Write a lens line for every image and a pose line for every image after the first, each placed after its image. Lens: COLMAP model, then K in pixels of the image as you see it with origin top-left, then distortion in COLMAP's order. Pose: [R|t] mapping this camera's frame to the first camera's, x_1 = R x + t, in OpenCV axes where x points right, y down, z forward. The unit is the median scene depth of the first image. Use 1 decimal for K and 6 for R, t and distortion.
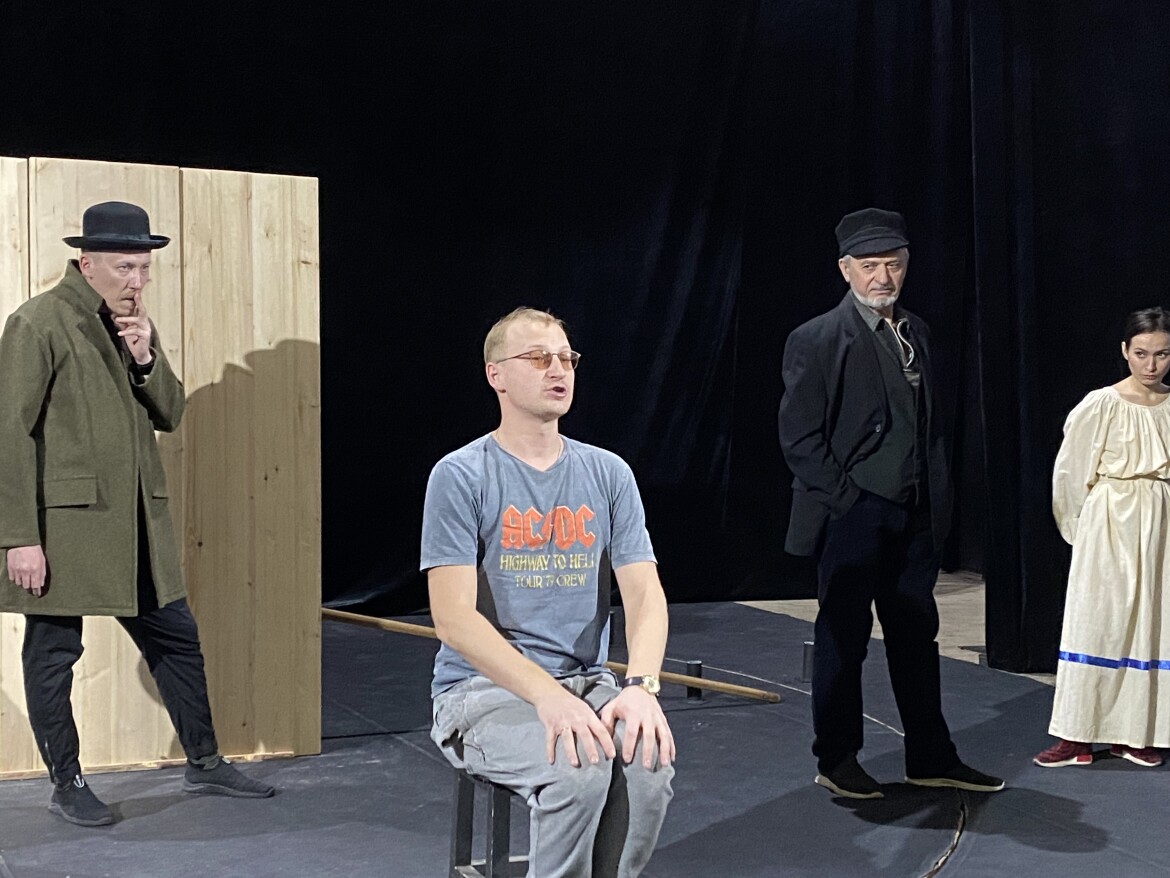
lens RADIAL K [[1818.4, 0, 585.0], [0, 1818.4, 438.3], [0, 0, 1]] dist [-0.008194, 0.000000]
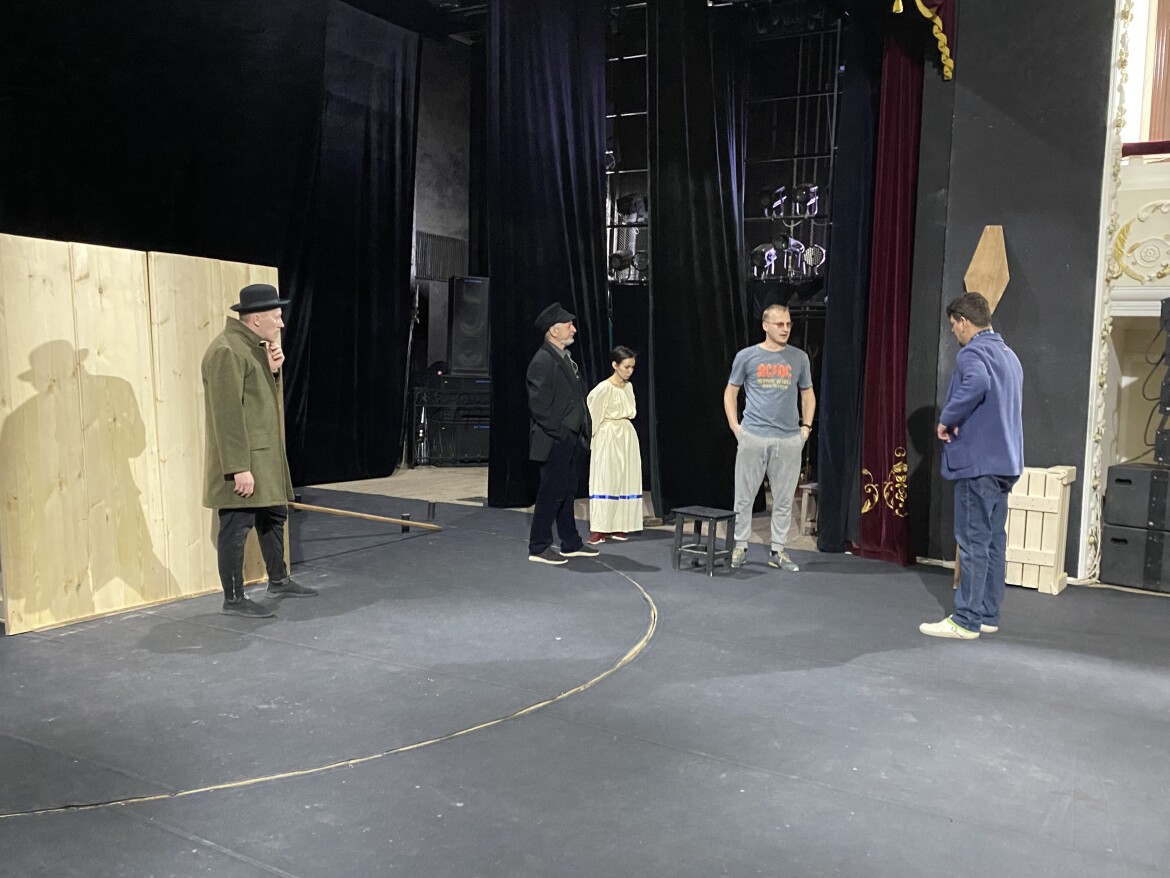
lens RADIAL K [[1063.7, 0, 585.5], [0, 1063.7, 440.2], [0, 0, 1]] dist [0.008230, 0.000000]
pose [[0.792184, -0.036297, 0.609202, -0.585545], [0.002429, 0.998409, 0.056329, -0.029804], [-0.610277, -0.043143, 0.791012, -0.069581]]
